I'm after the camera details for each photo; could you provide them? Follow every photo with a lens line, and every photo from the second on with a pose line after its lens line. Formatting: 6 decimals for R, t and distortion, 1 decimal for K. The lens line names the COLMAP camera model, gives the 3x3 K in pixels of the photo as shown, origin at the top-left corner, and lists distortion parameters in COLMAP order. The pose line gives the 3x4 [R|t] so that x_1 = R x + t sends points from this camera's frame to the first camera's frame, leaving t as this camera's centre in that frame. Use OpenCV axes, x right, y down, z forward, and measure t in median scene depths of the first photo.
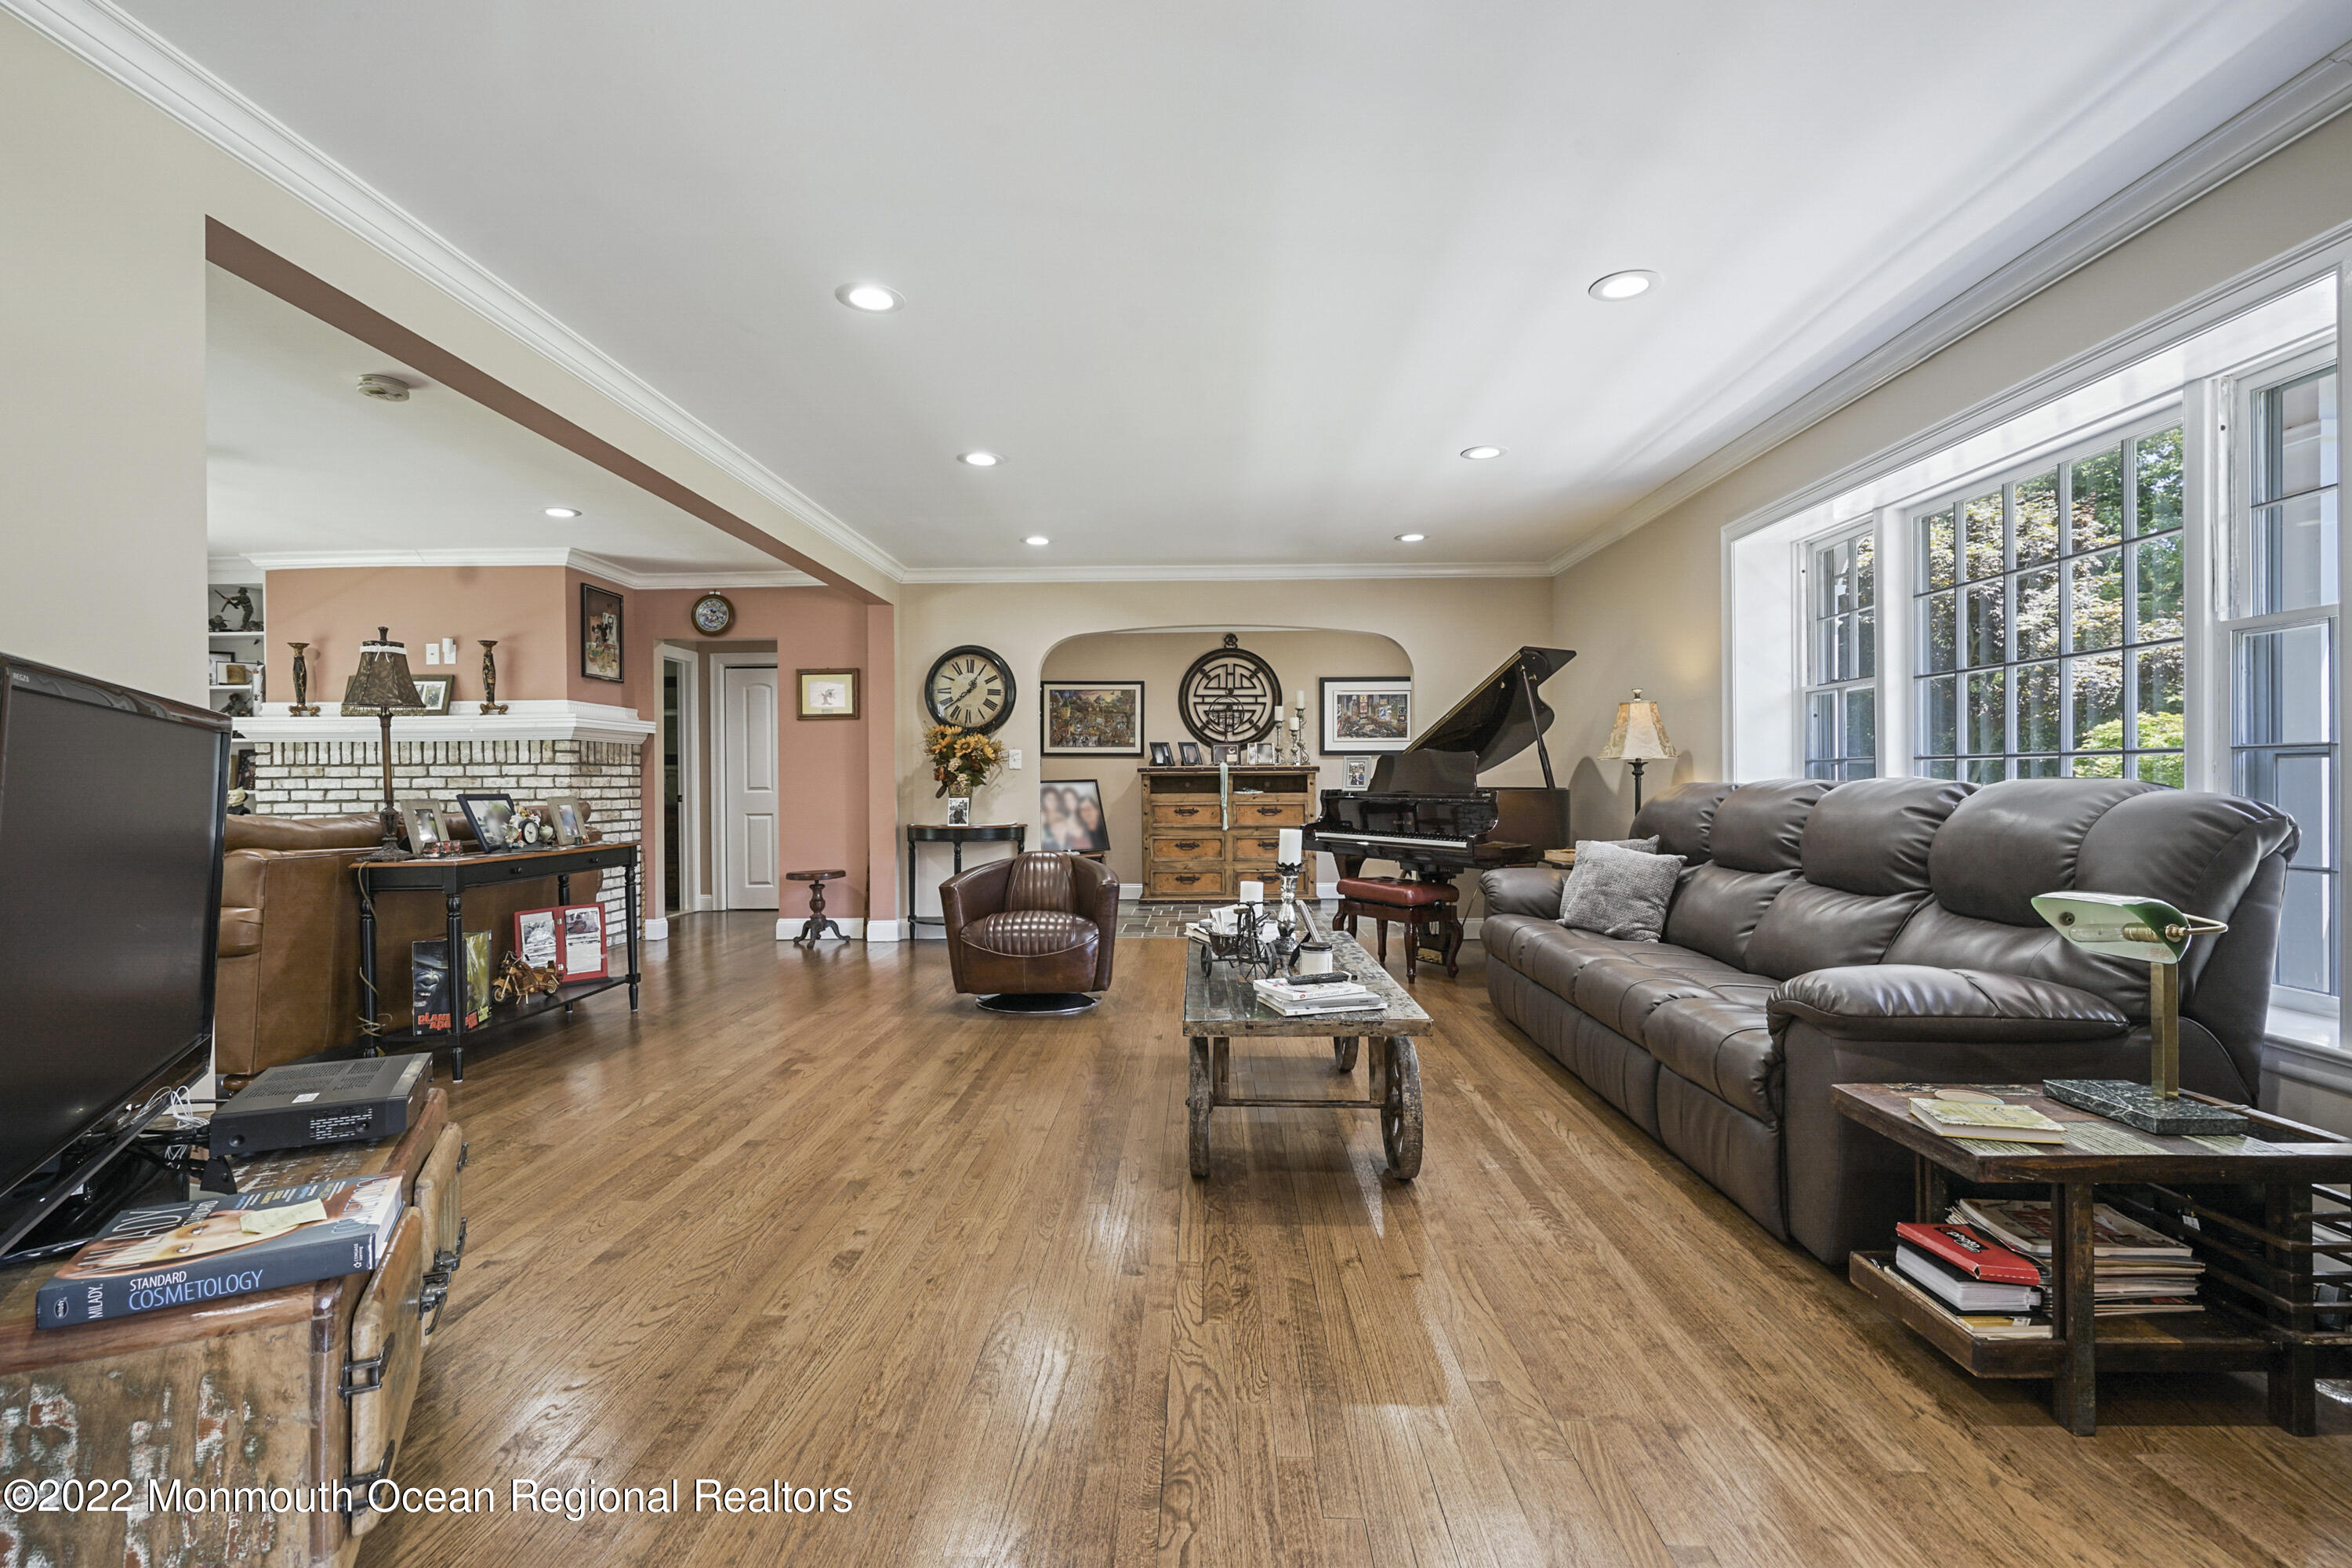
lens RADIAL K [[1064.1, 0, 1169.8], [0, 1064.1, 782.9], [0, 0, 1]] dist [-0.003632, 0.000207]
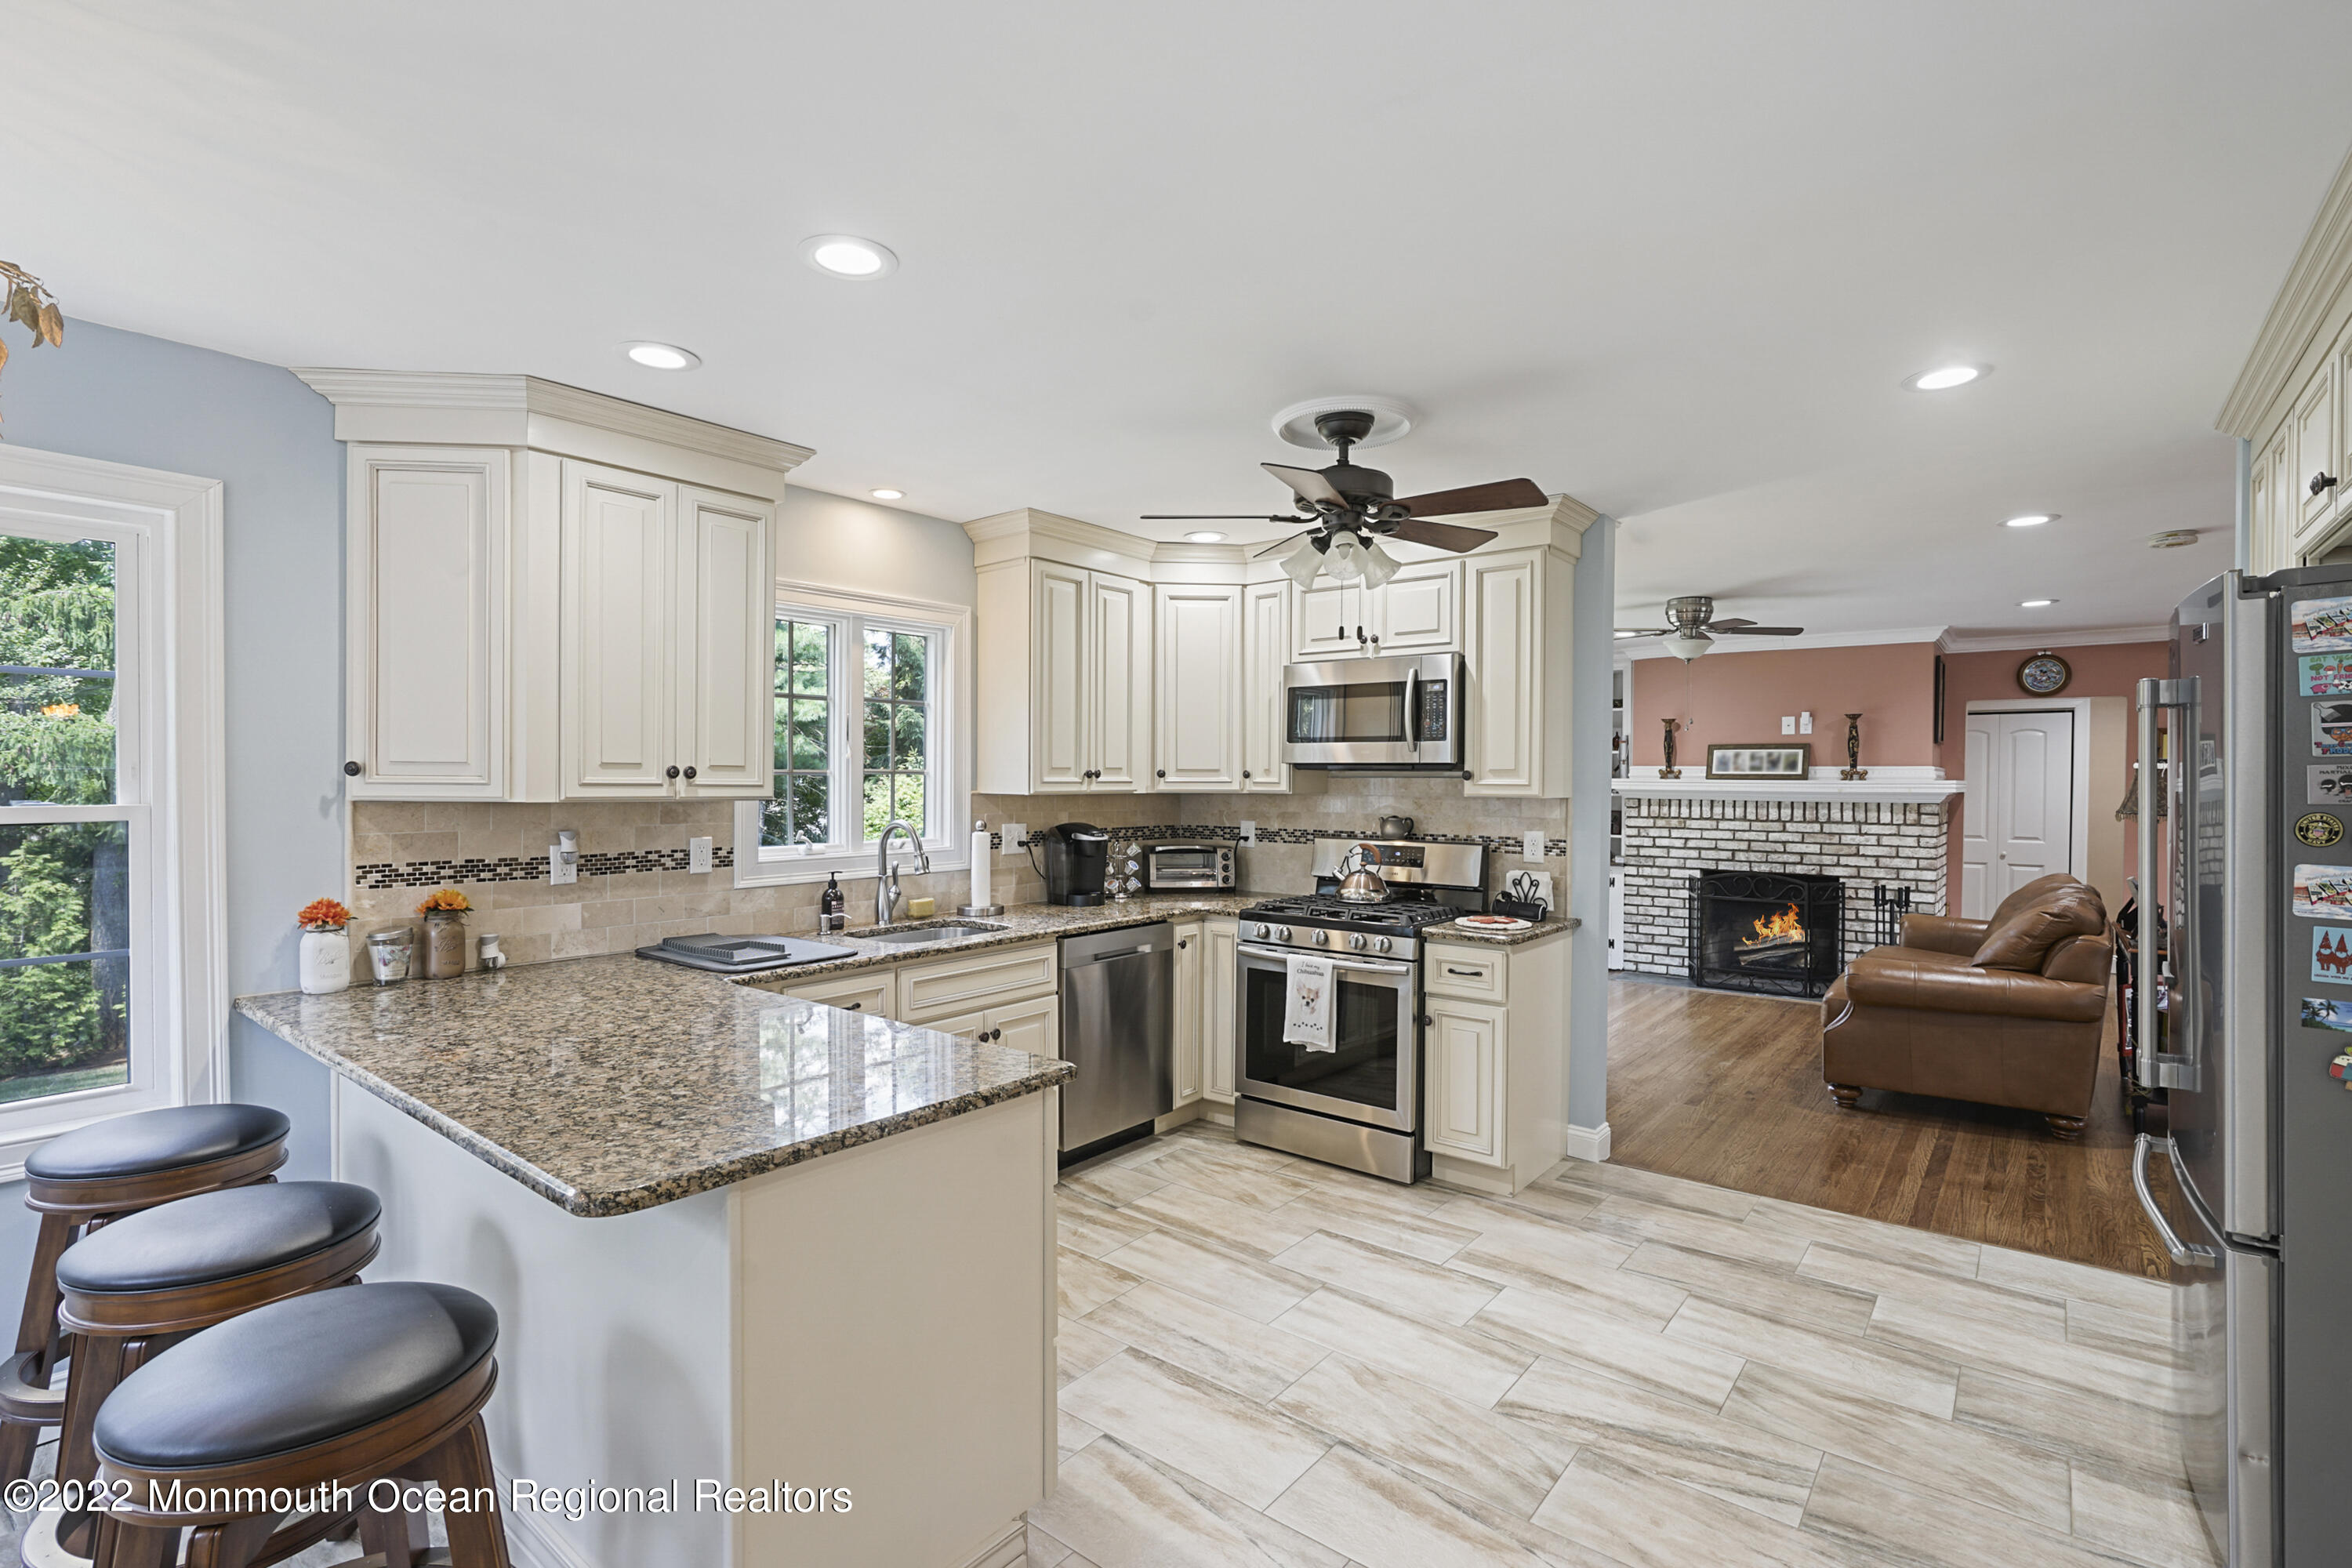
lens RADIAL K [[1069.9, 0, 1171.4], [0, 1069.9, 794.1], [0, 0, 1]] dist [-0.003785, -0.000339]
pose [[0.791758, 0.021263, -0.610464, -0.513827], [-0.013708, 0.999761, 0.017044, -0.057290], [0.610681, -0.005127, 0.791860, -0.332146]]
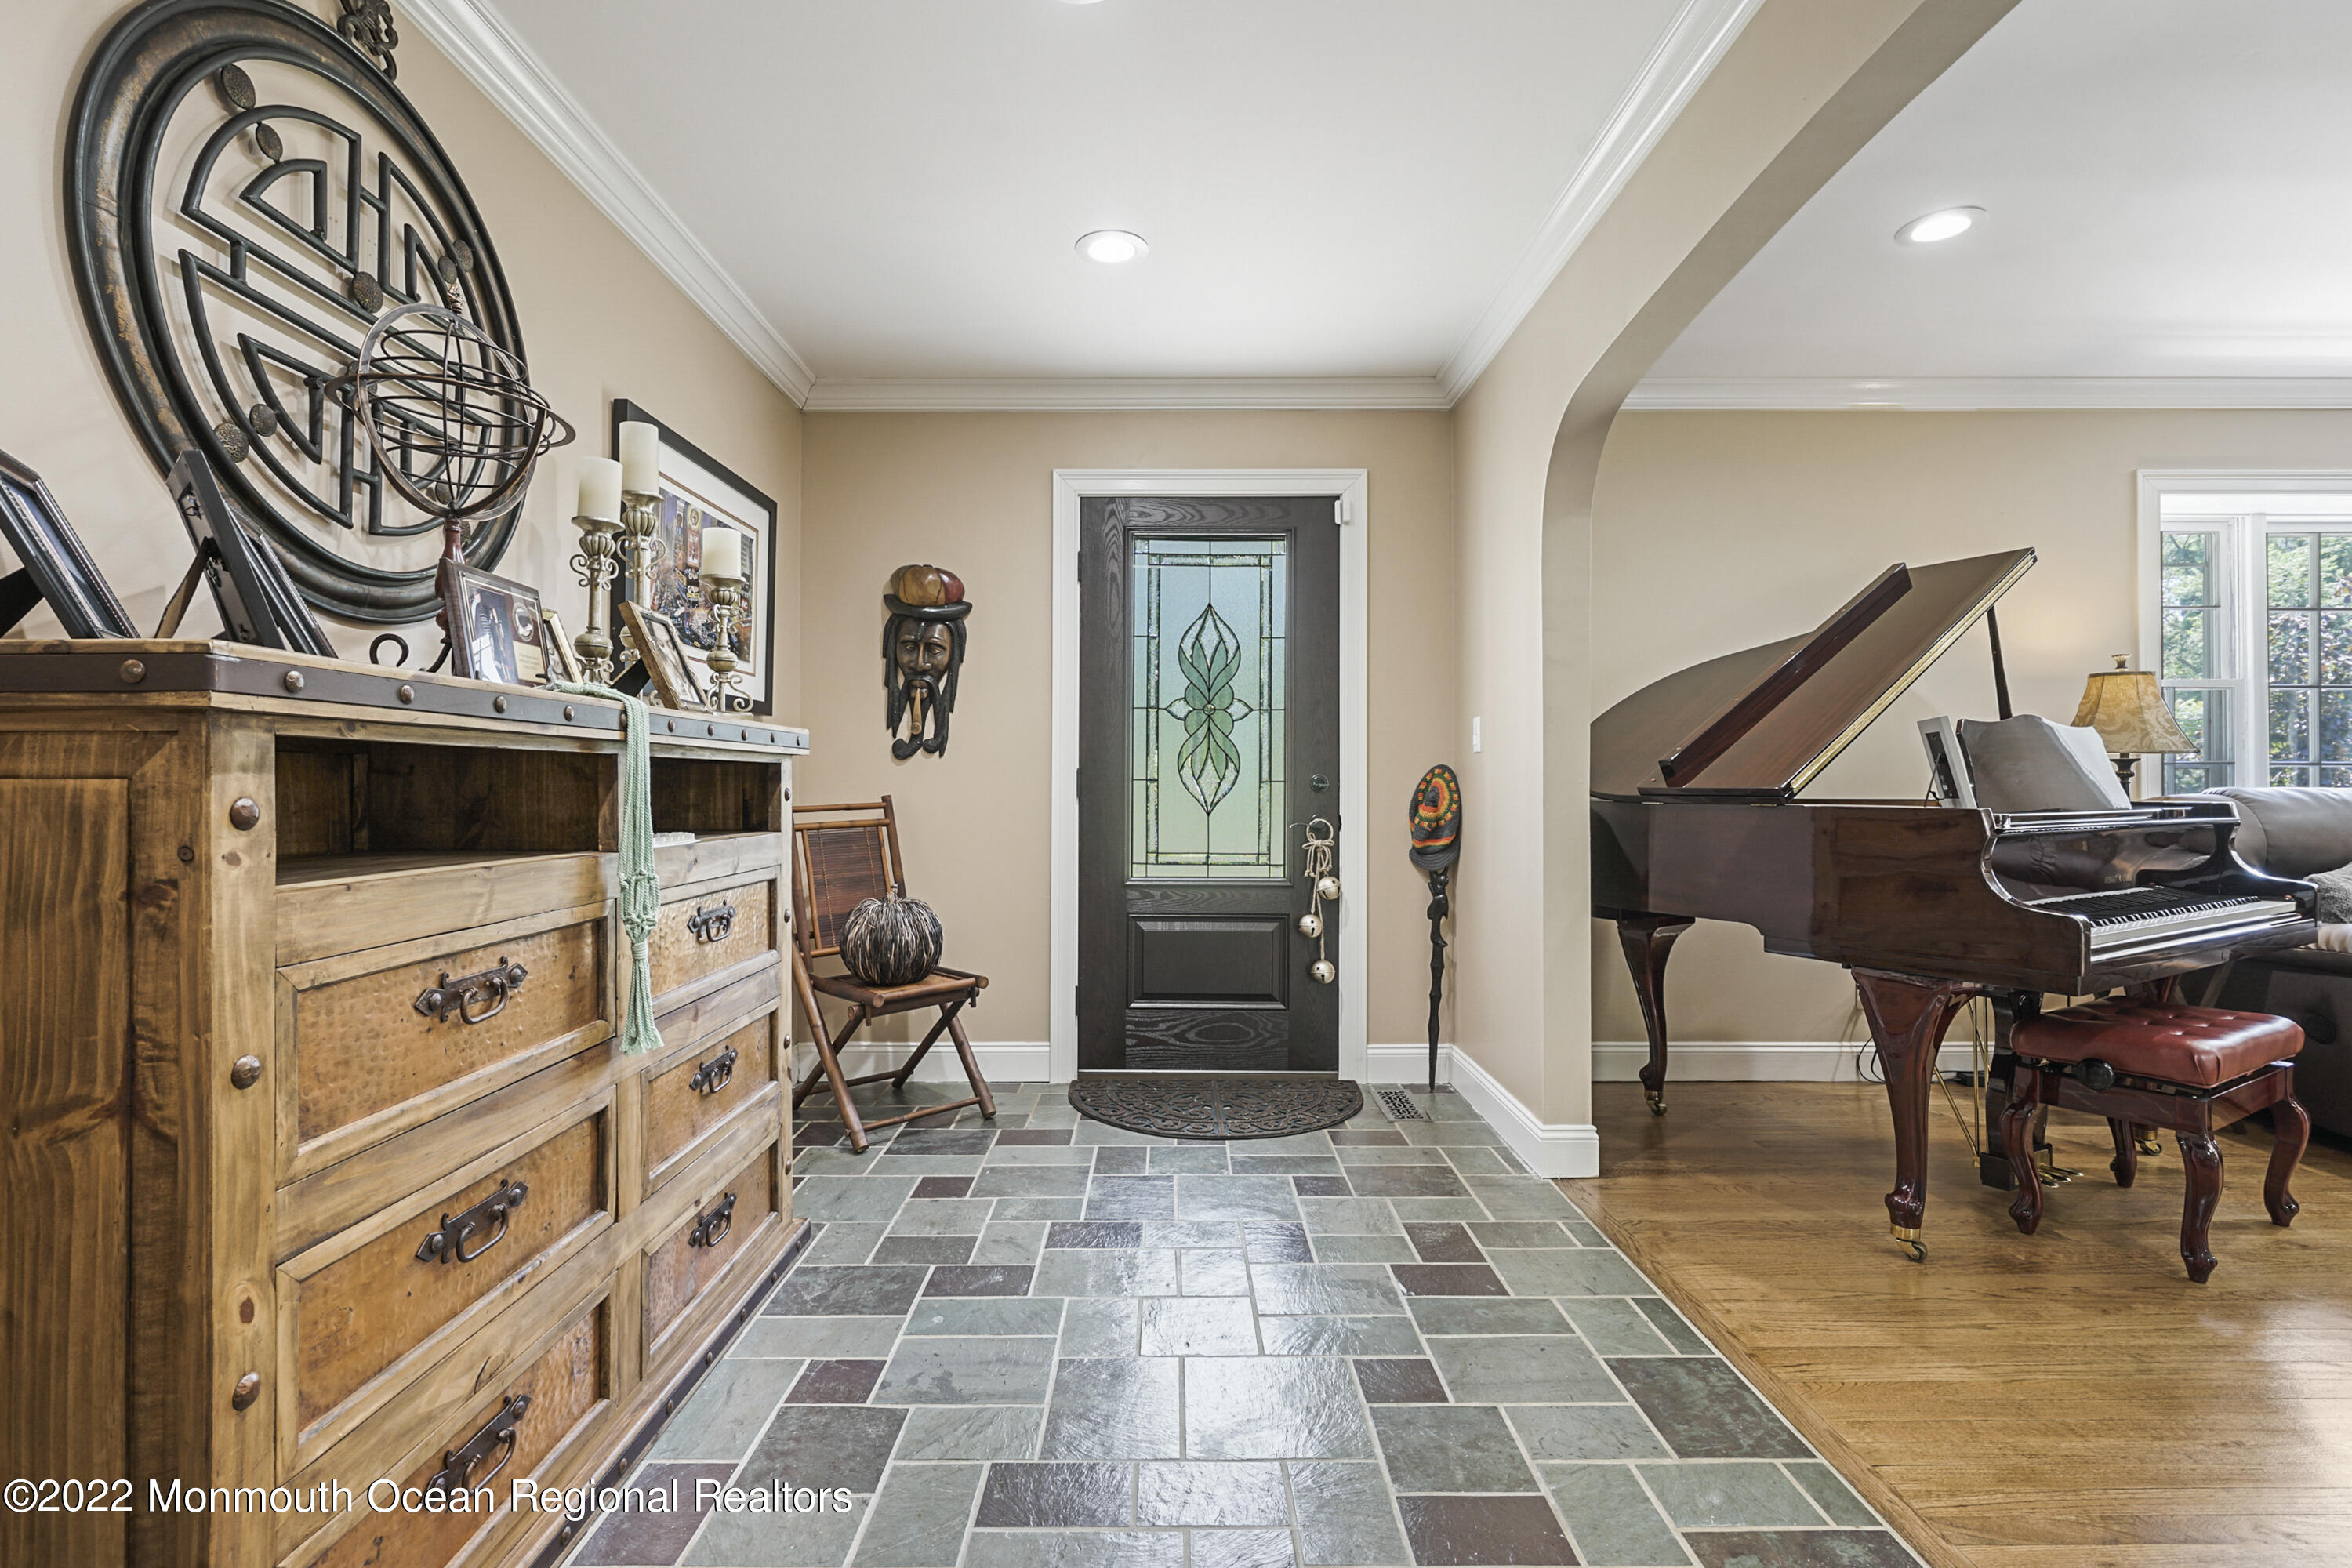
lens RADIAL K [[1064.1, 0, 1169.8], [0, 1064.1, 782.9], [0, 0, 1]] dist [-0.003632, 0.000207]
pose [[-0.033184, -0.001948, 0.999447, -0.186516], [-0.000221, 0.999998, 0.001942, -0.004334], [-0.999449, -0.000156, -0.033185, 1.260873]]
